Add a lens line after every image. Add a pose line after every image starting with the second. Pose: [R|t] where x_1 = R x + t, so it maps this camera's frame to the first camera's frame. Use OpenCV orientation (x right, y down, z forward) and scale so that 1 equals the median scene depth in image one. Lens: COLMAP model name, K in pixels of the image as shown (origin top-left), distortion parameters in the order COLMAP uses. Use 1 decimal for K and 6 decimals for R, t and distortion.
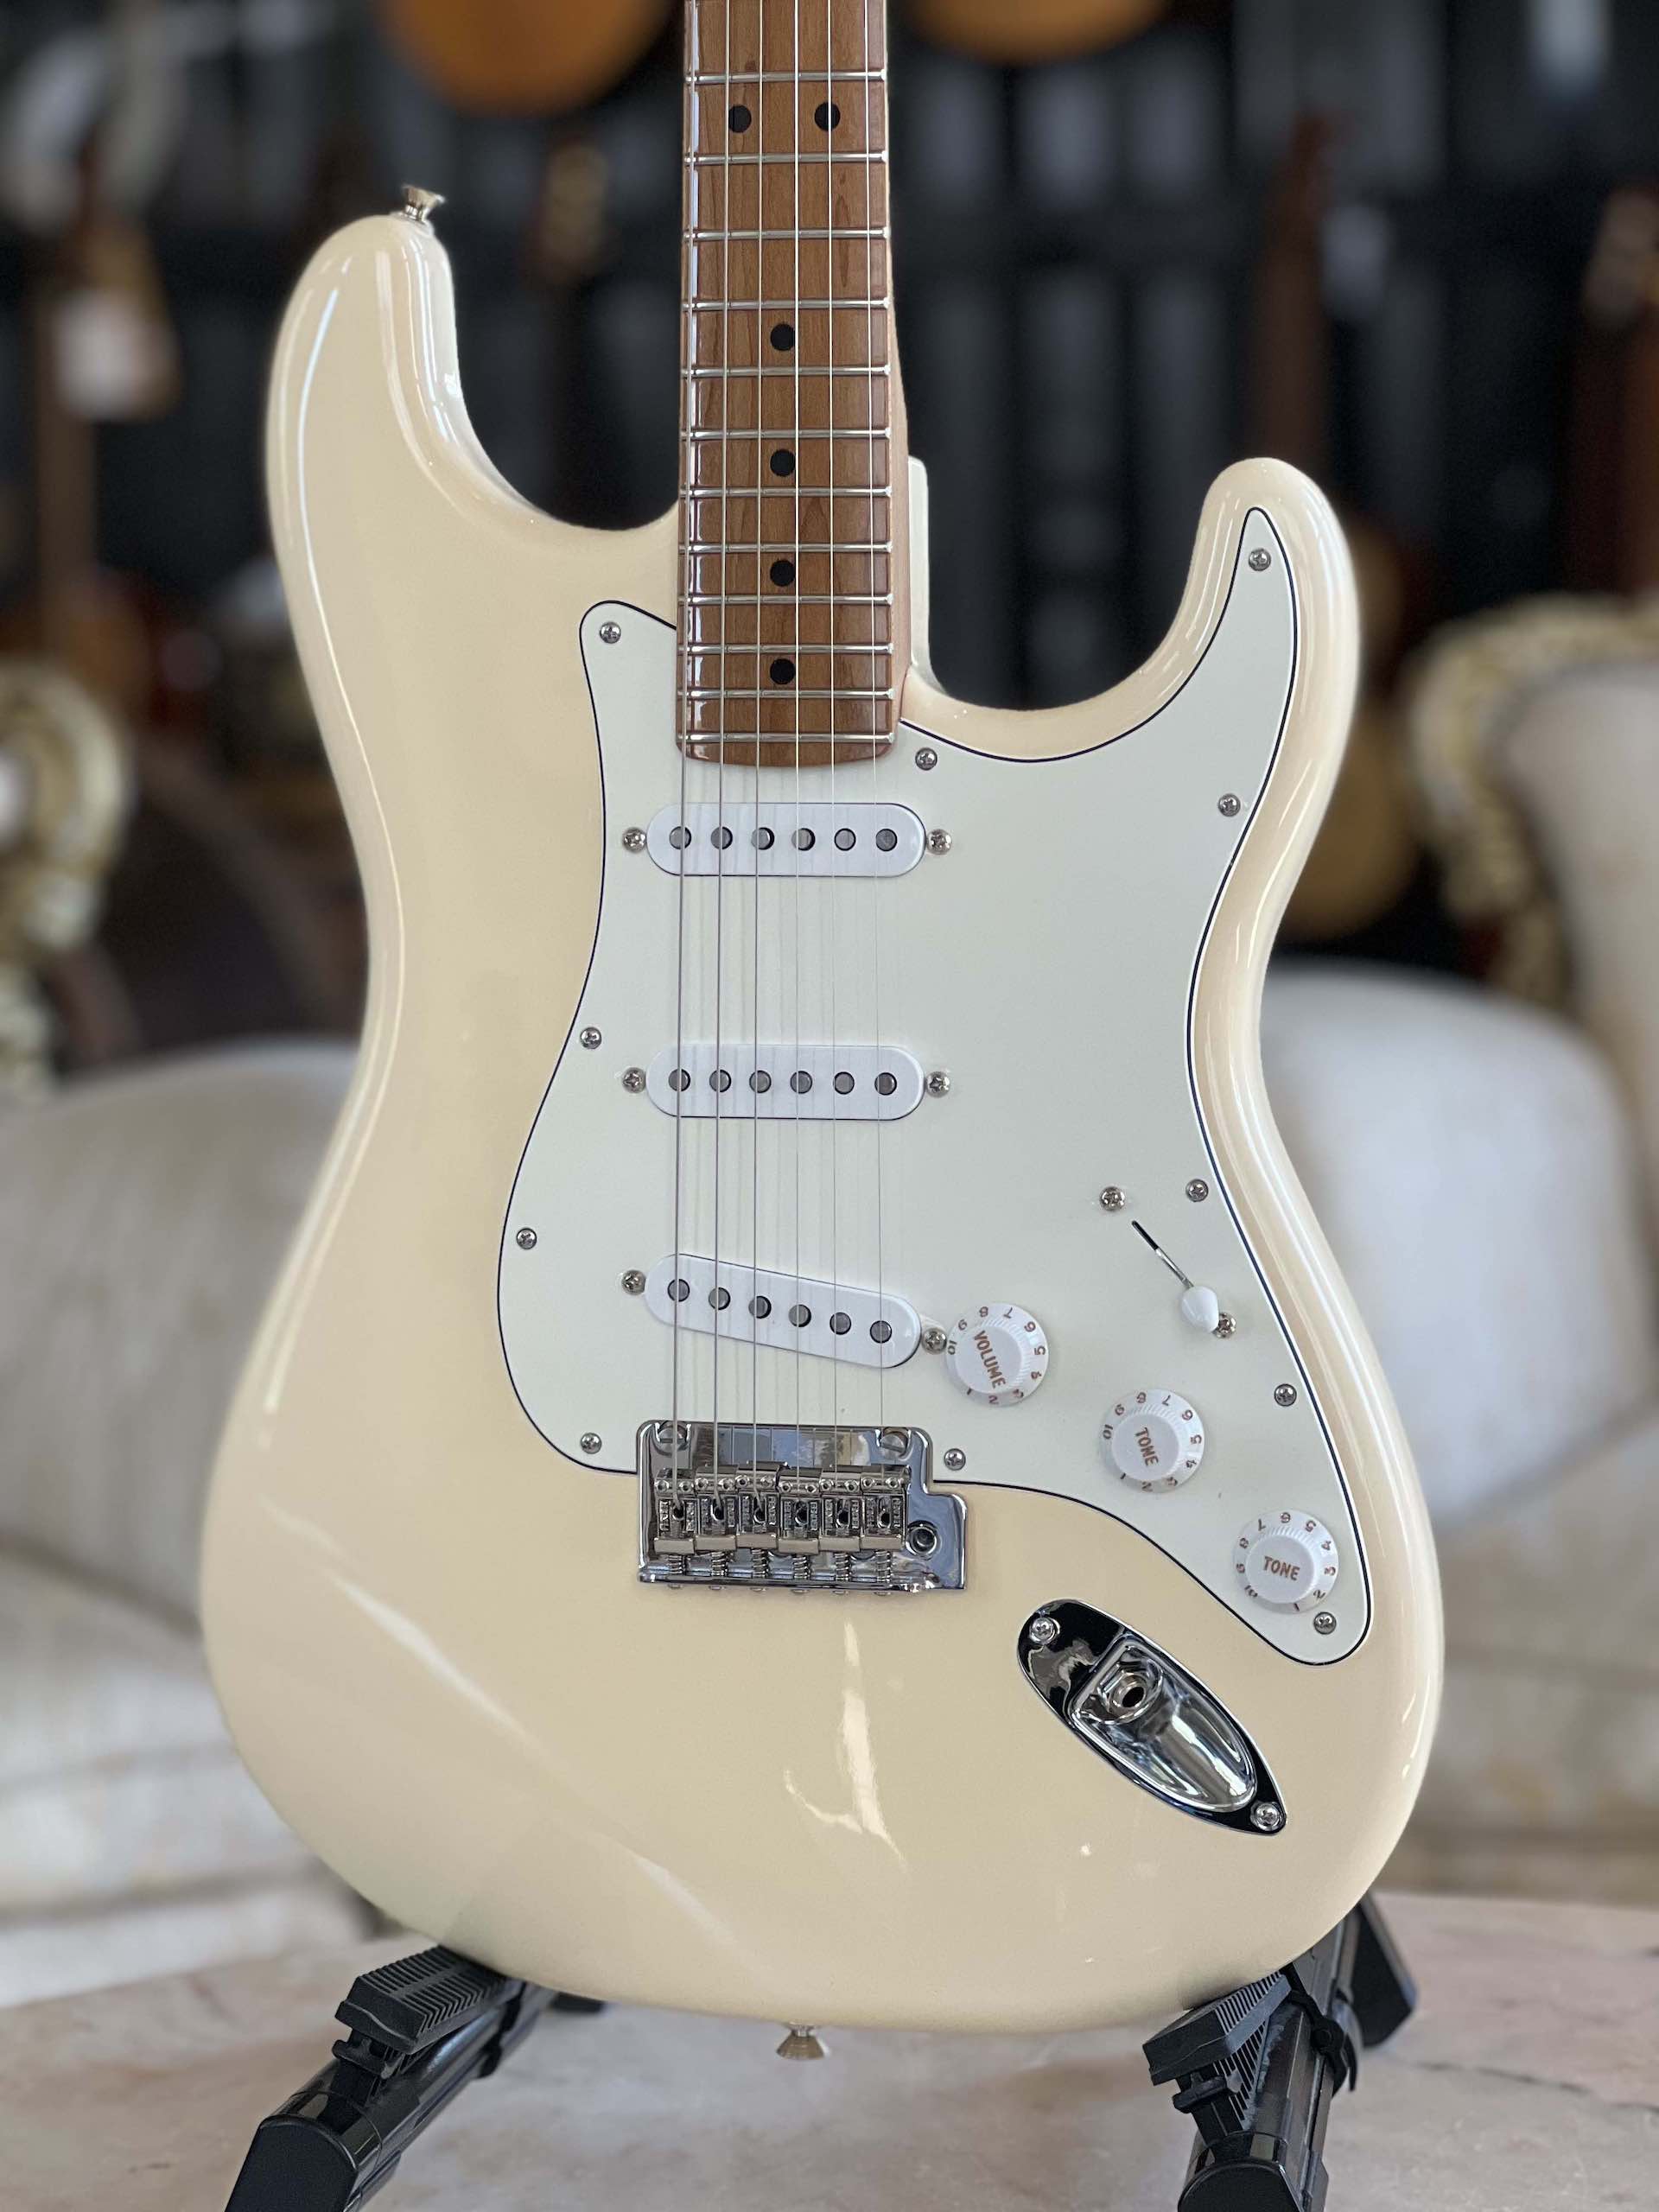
lens RADIAL K [[4911.1, 0, 829.5], [0, 4911.1, 1106.0], [0, 0, 1]] dist [-0.167593, 4.424947]
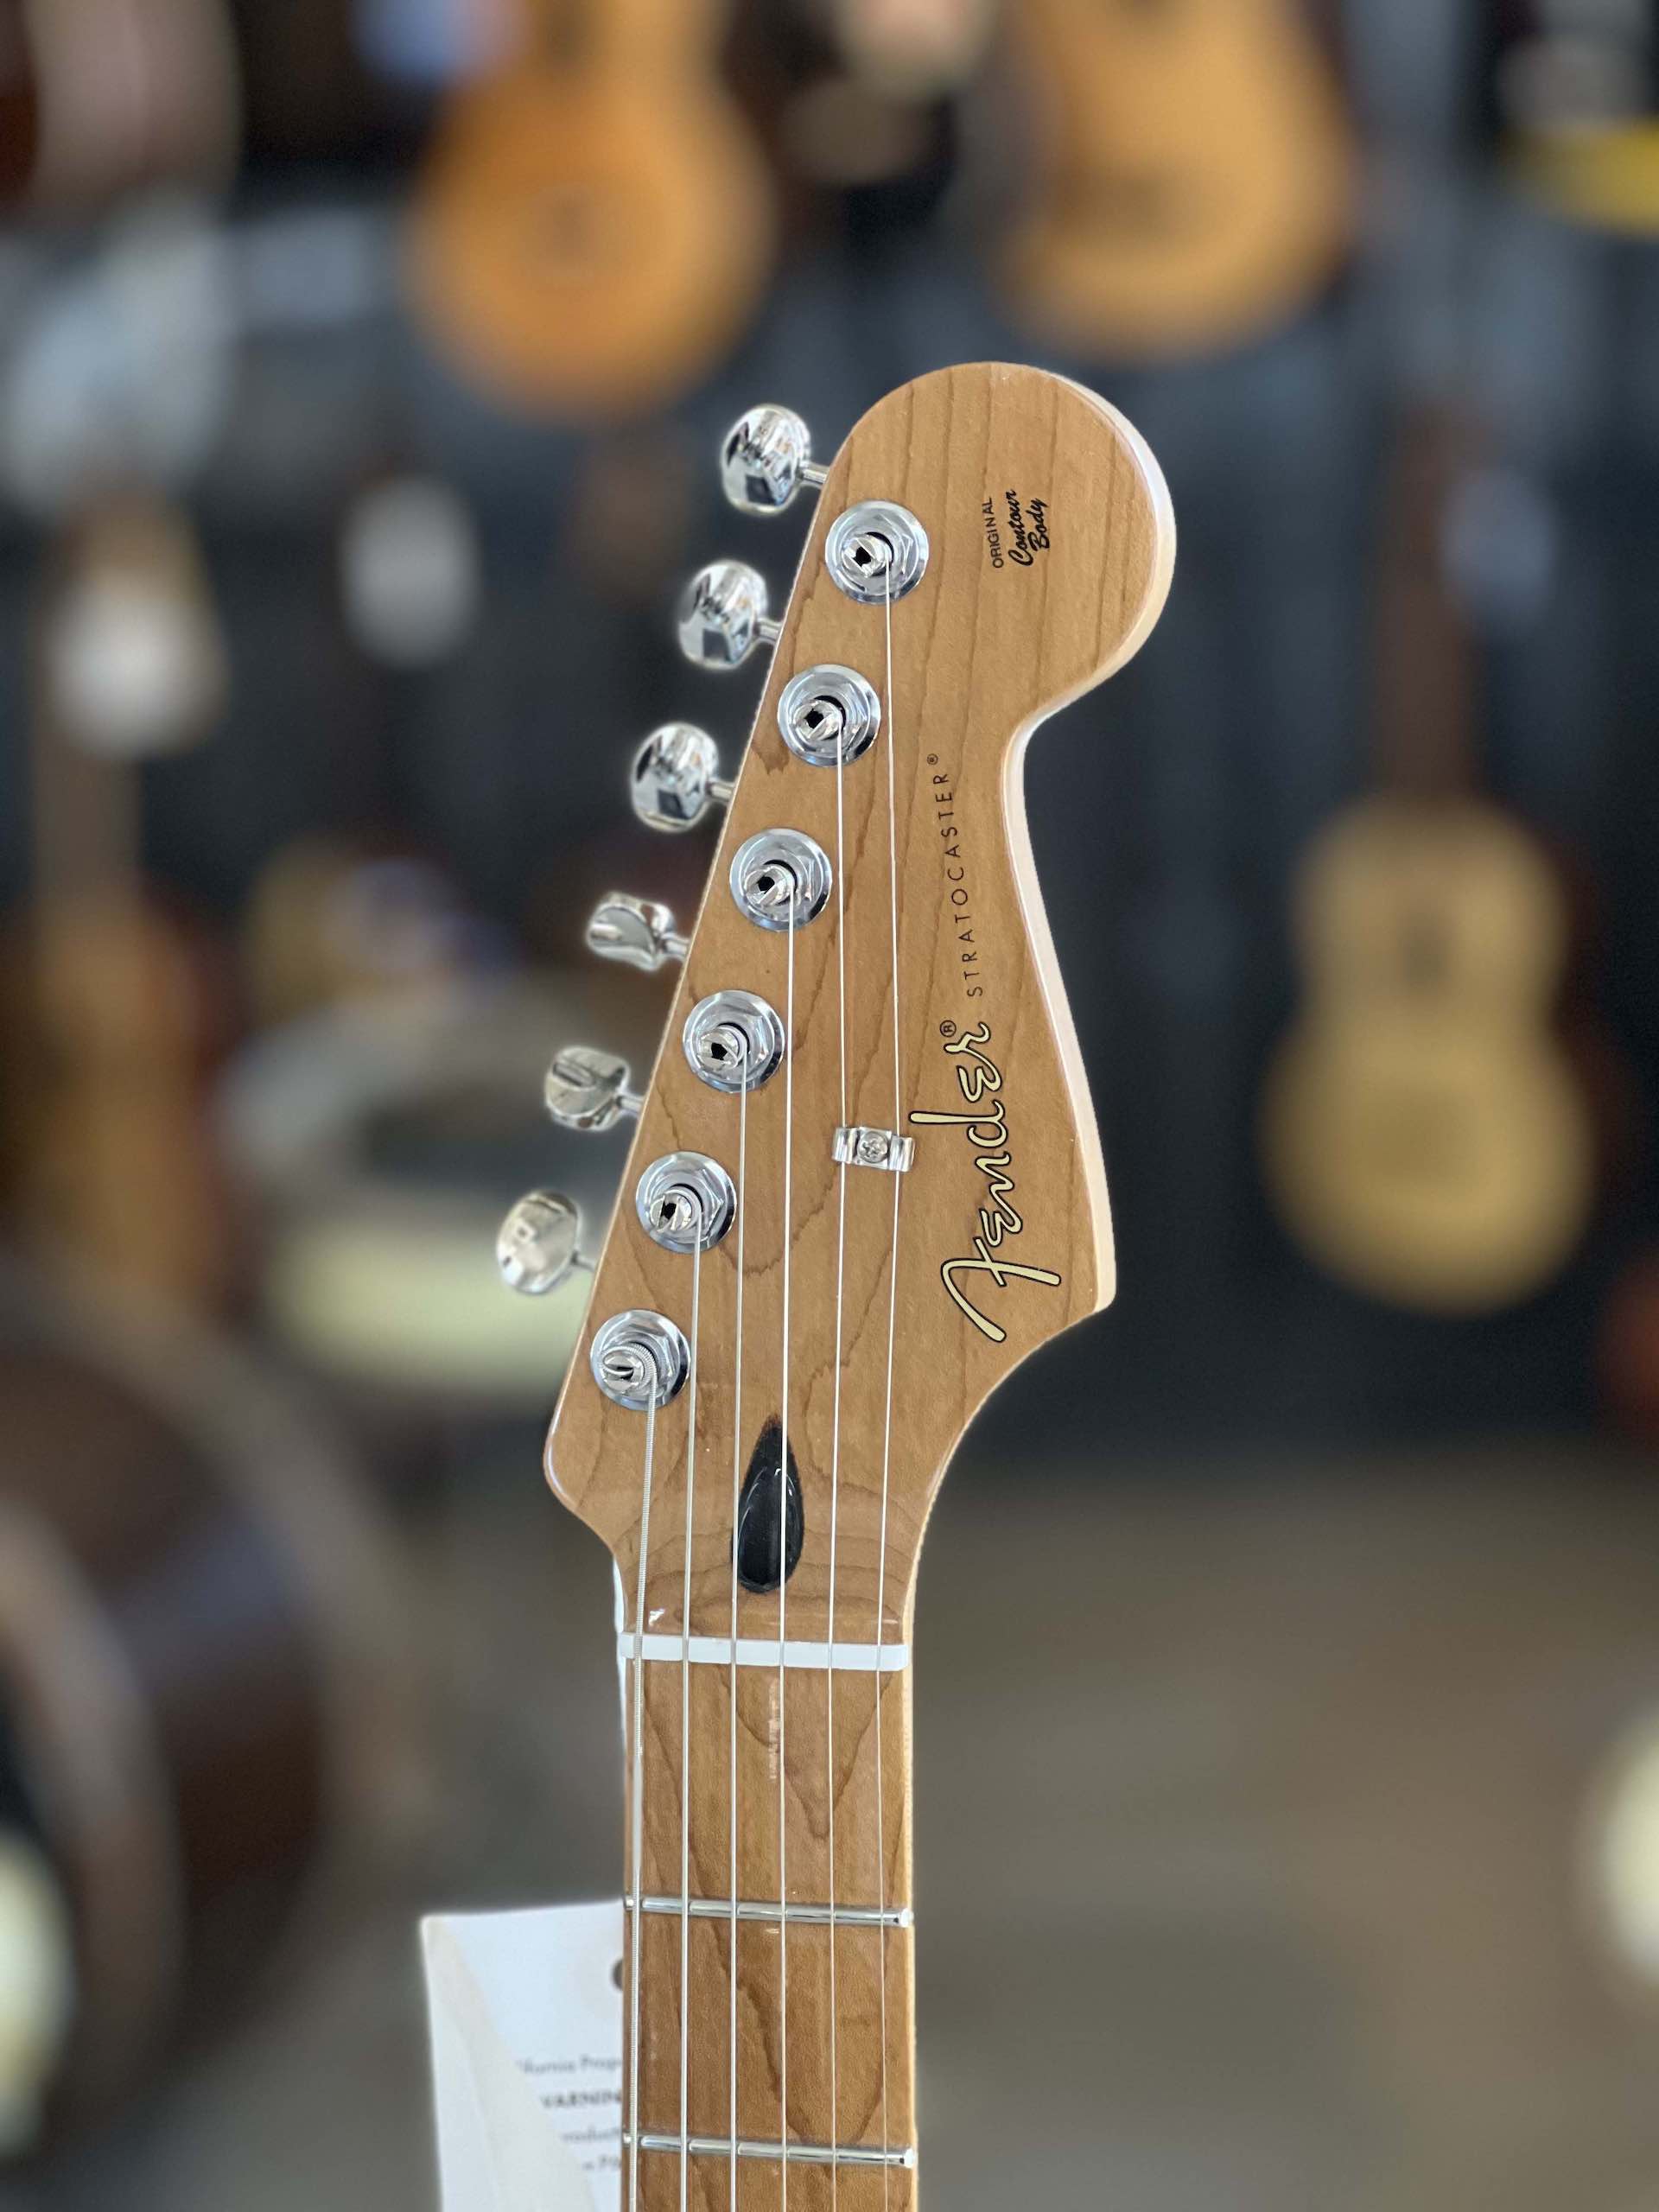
lens RADIAL K [[4918.3, 0, 798.5], [0, 4918.3, 1103.5], [0, 0, 1]] dist [-0.188959, 6.323751]
pose [[0.999624, -0.001426, -0.027398, 0.009656], [0.002832, 0.998676, 0.051359, -0.493545], [0.027288, -0.051417, 0.998304, 0.371212]]
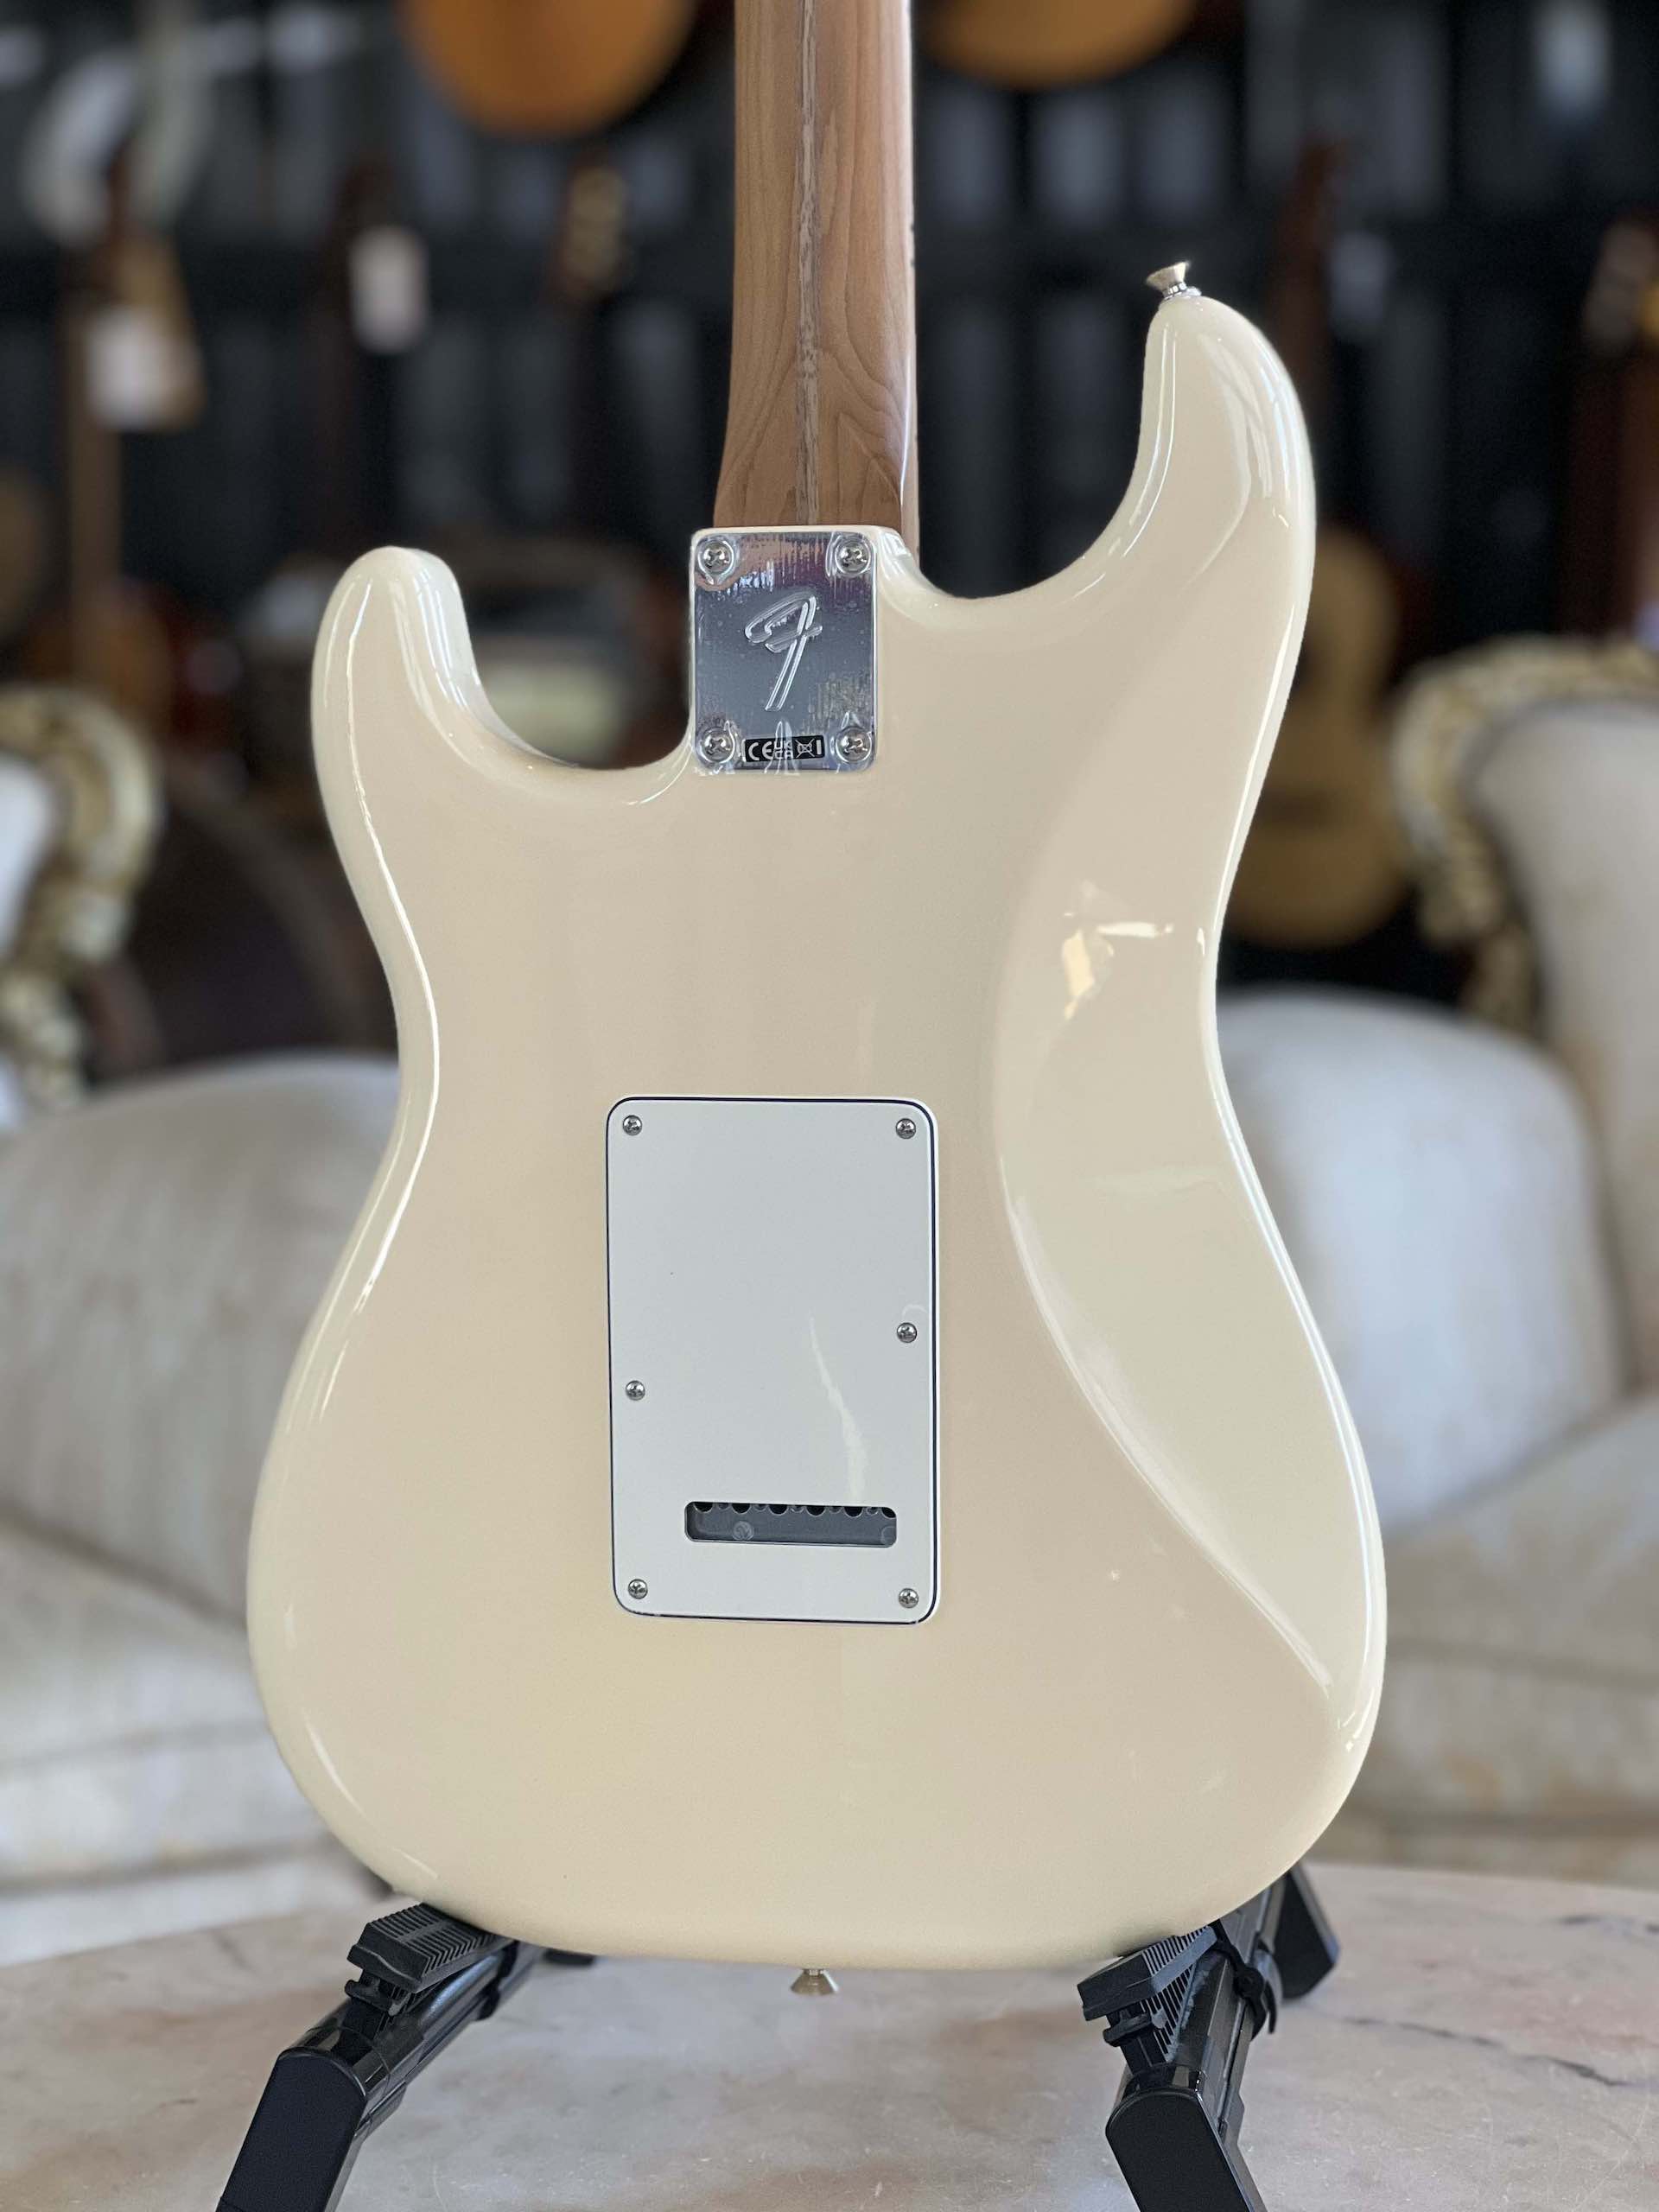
lens RADIAL K [[4918.3, 0, 798.5], [0, 4918.3, 1103.5], [0, 0, 1]] dist [-0.188959, 6.323751]
pose [[0.999920, 0.007647, -0.010101, 0.008758], [-0.007649, 0.999971, -0.000179, -0.005989], [0.010100, 0.000256, 0.999949, -0.089255]]
